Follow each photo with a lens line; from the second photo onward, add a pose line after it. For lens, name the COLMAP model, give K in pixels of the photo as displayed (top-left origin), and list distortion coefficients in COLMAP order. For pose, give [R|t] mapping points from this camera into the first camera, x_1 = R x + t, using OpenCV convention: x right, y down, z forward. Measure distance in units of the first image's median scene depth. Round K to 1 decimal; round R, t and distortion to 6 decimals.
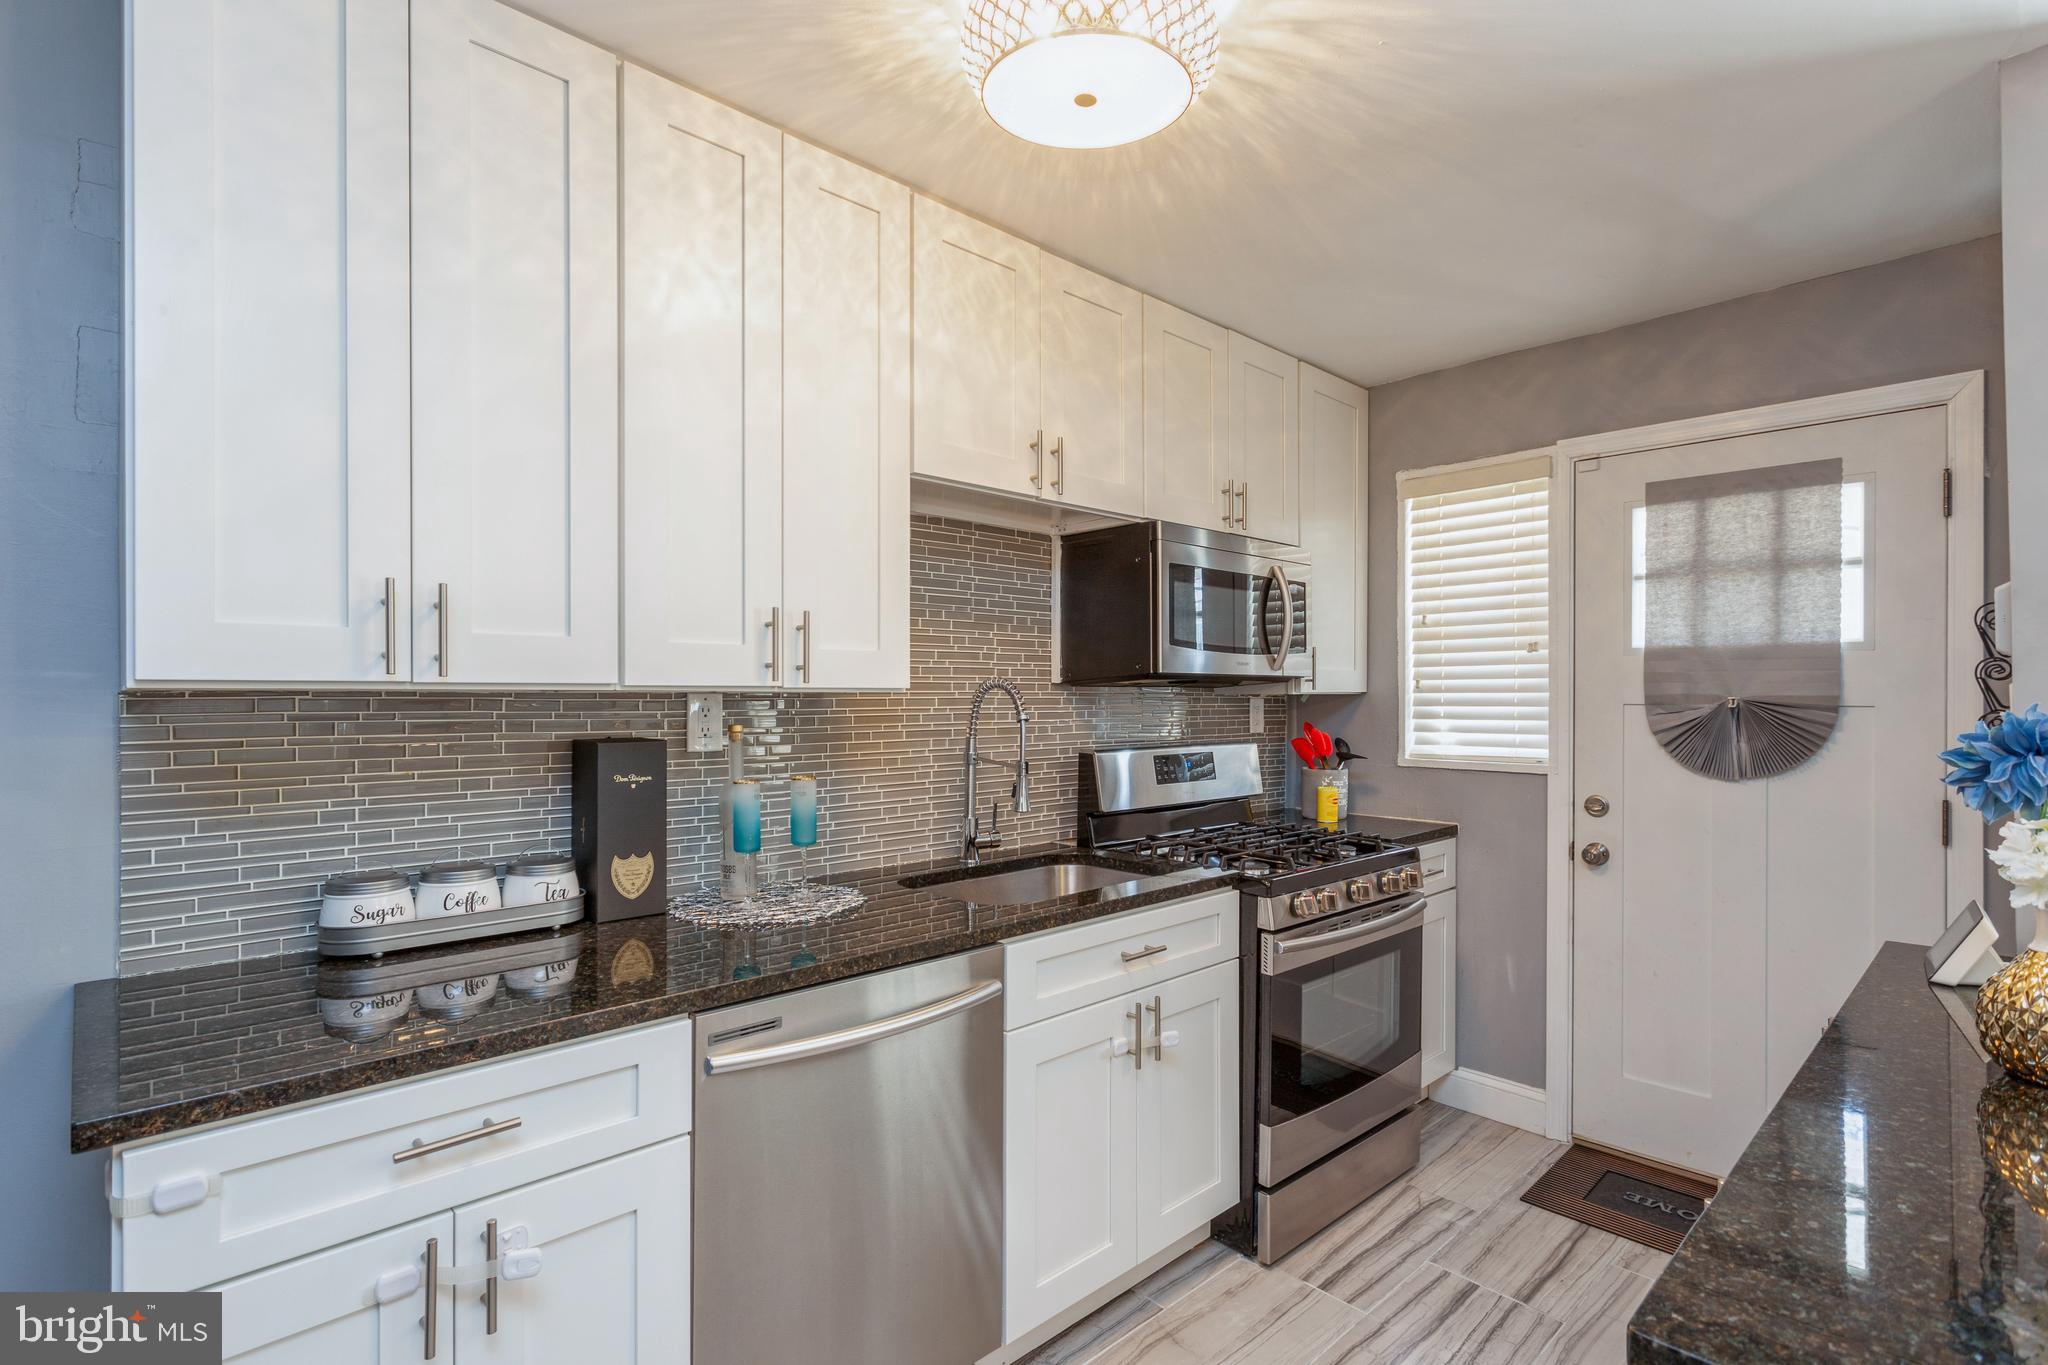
lens RADIAL K [[981.9, 0, 1016.8], [0, 981.9, 695.4], [0, 0, 1]] dist [0.000518, 0.000455]
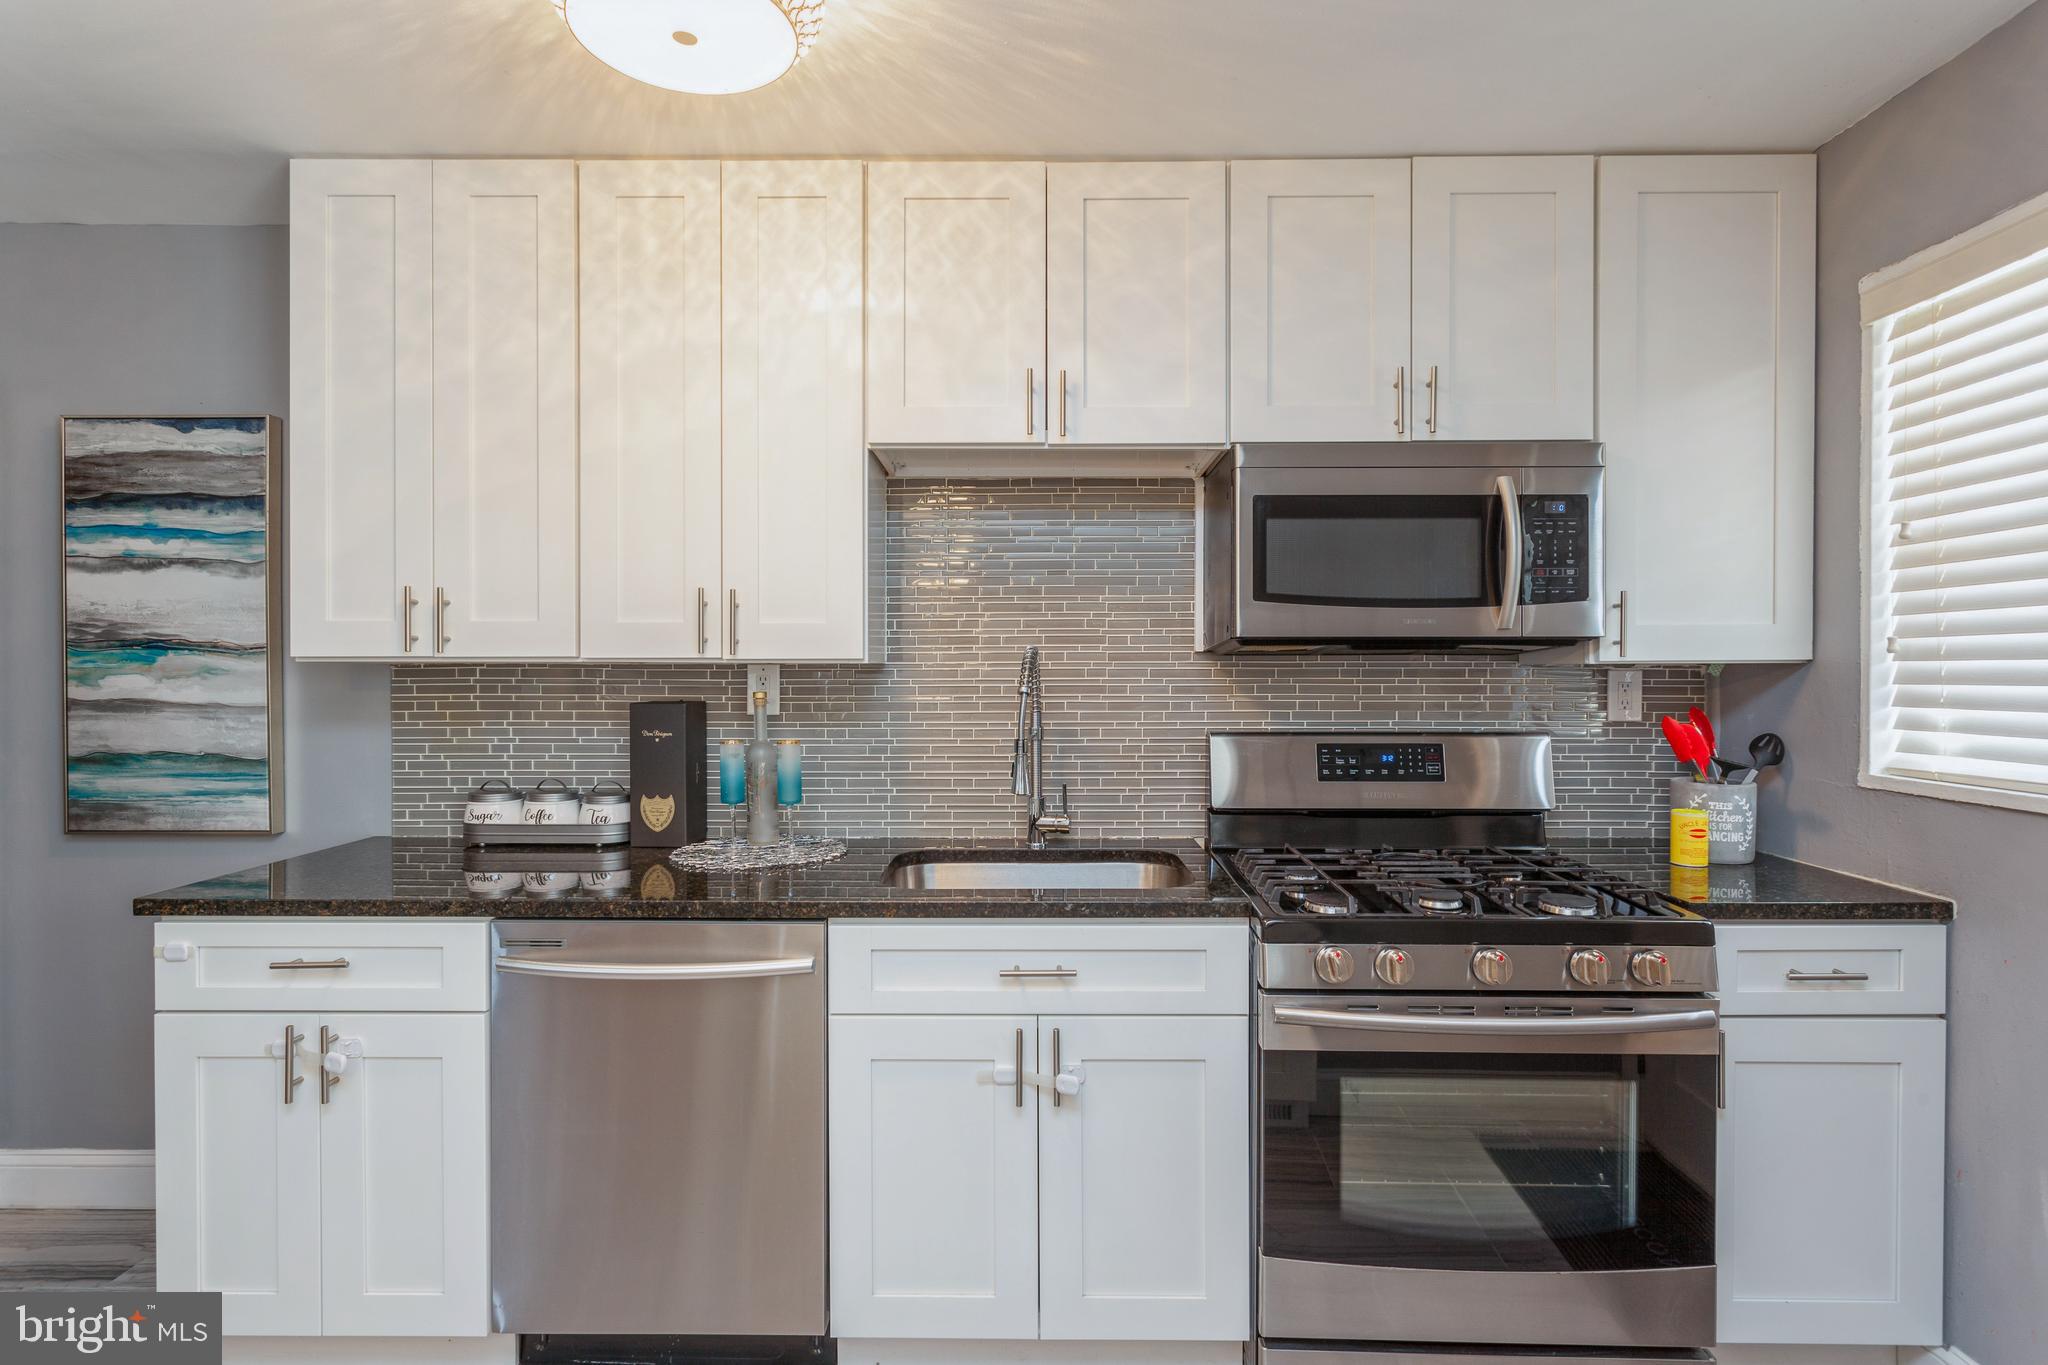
lens RADIAL K [[972.0, 0, 1024.4], [0, 972.0, 676.4], [0, 0, 1]] dist [0.003415, 0.000517]
pose [[0.719354, 0.005148, -0.694625, 0.552582], [0.000528, 0.999968, 0.007958, 0.002388], [0.694644, -0.006091, 0.719328, 0.312151]]
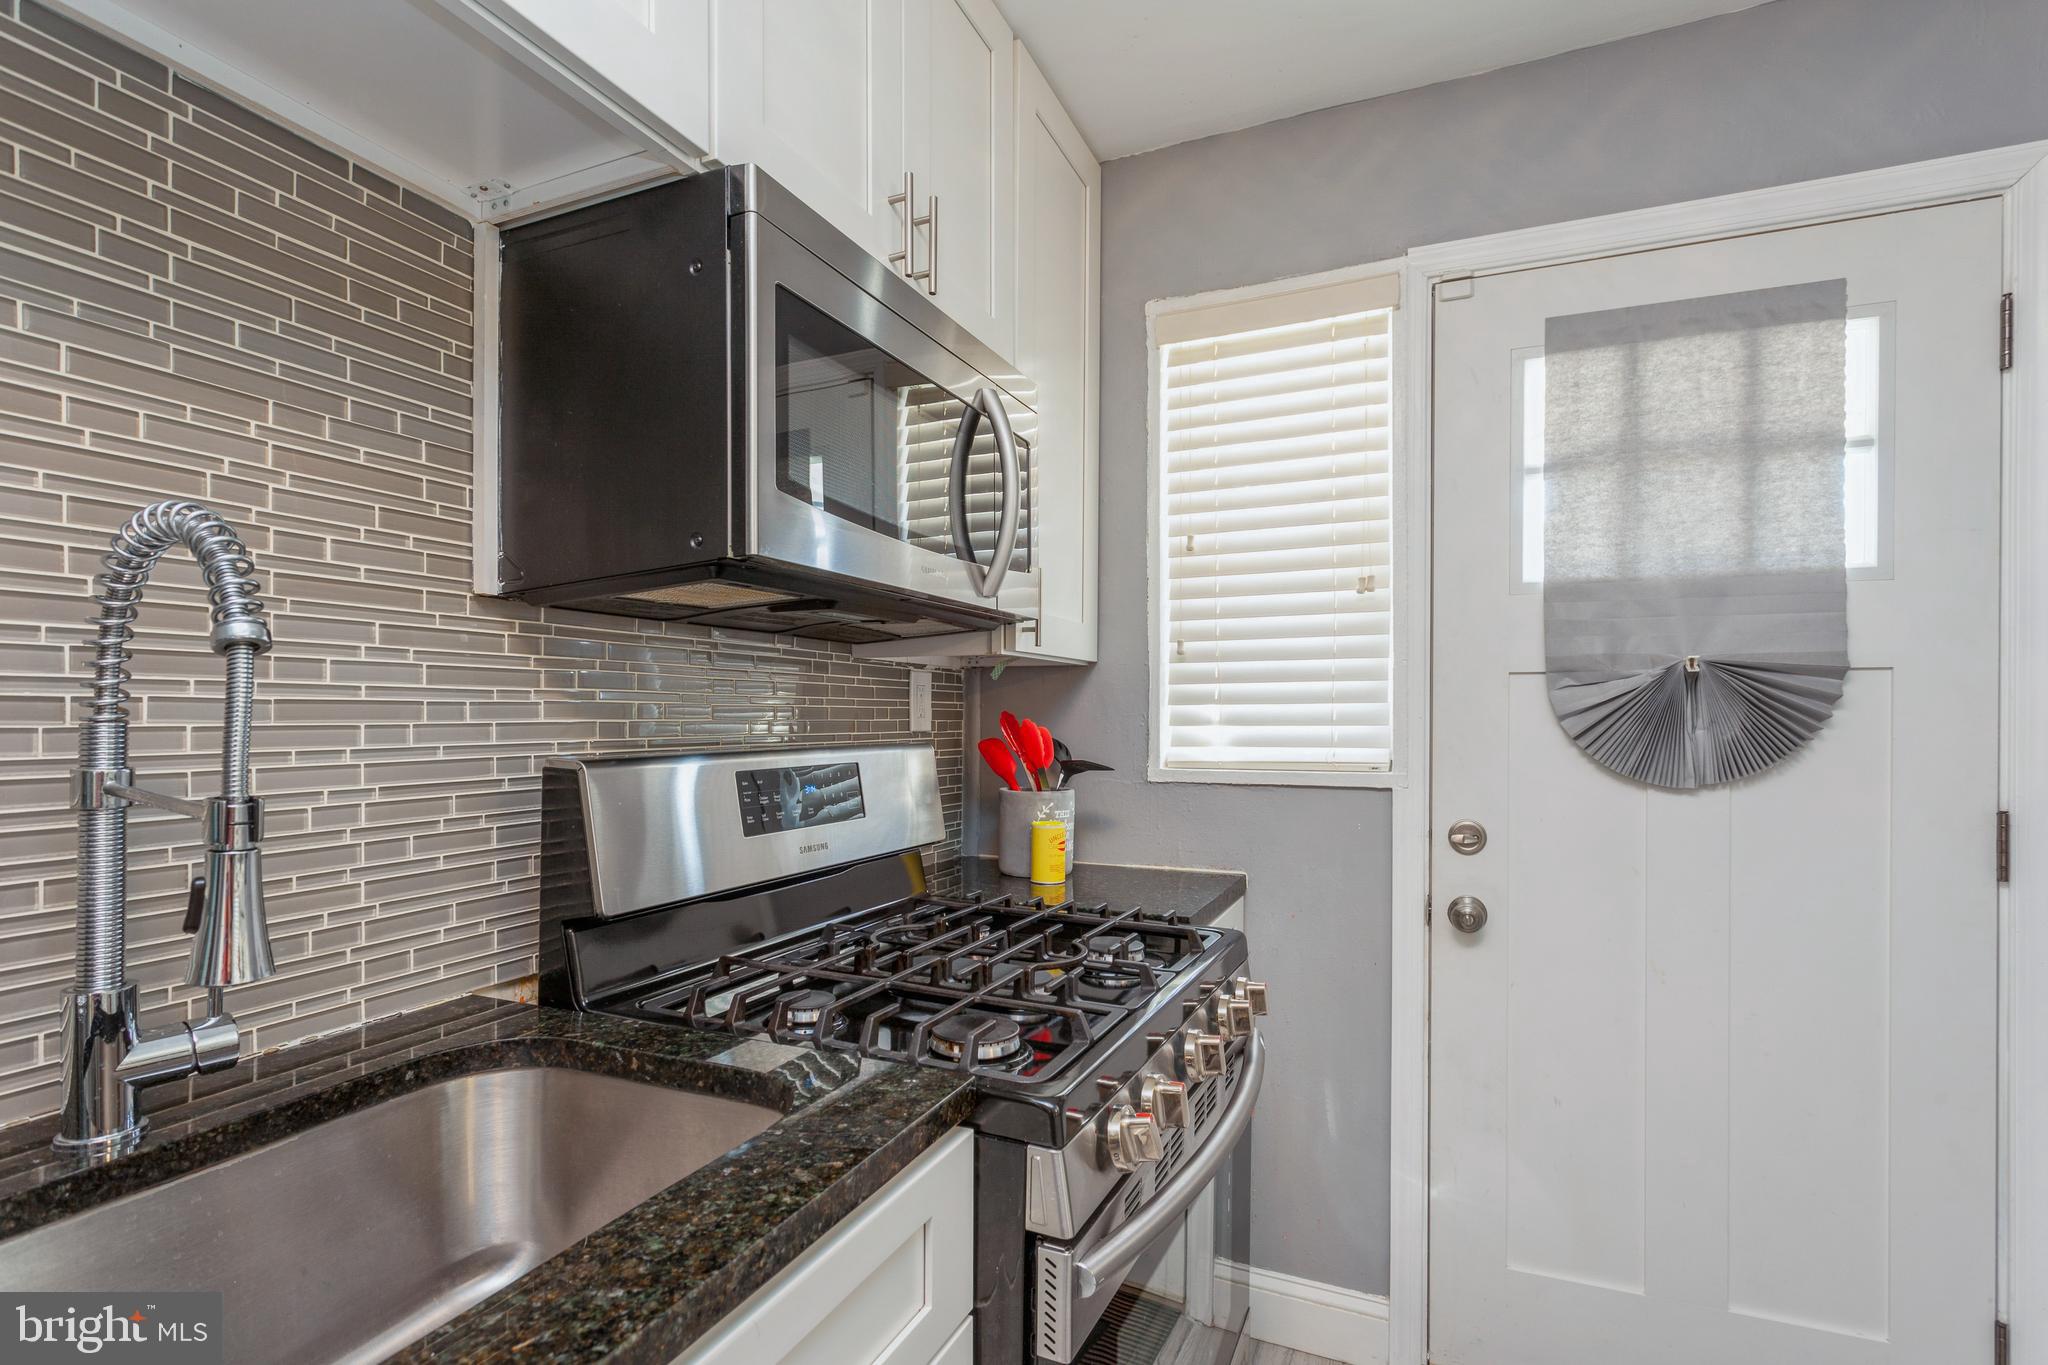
lens RADIAL K [[1008.9, 0, 1009.5], [0, 1008.9, 719.4], [0, 0, 1]] dist [-0.003246, 0.000232]
pose [[0.922037, -0.001164, 0.387100, 0.083285], [0.000248, 0.999997, 0.002418, 0.040163], [-0.387102, -0.002133, 0.922035, 0.579150]]
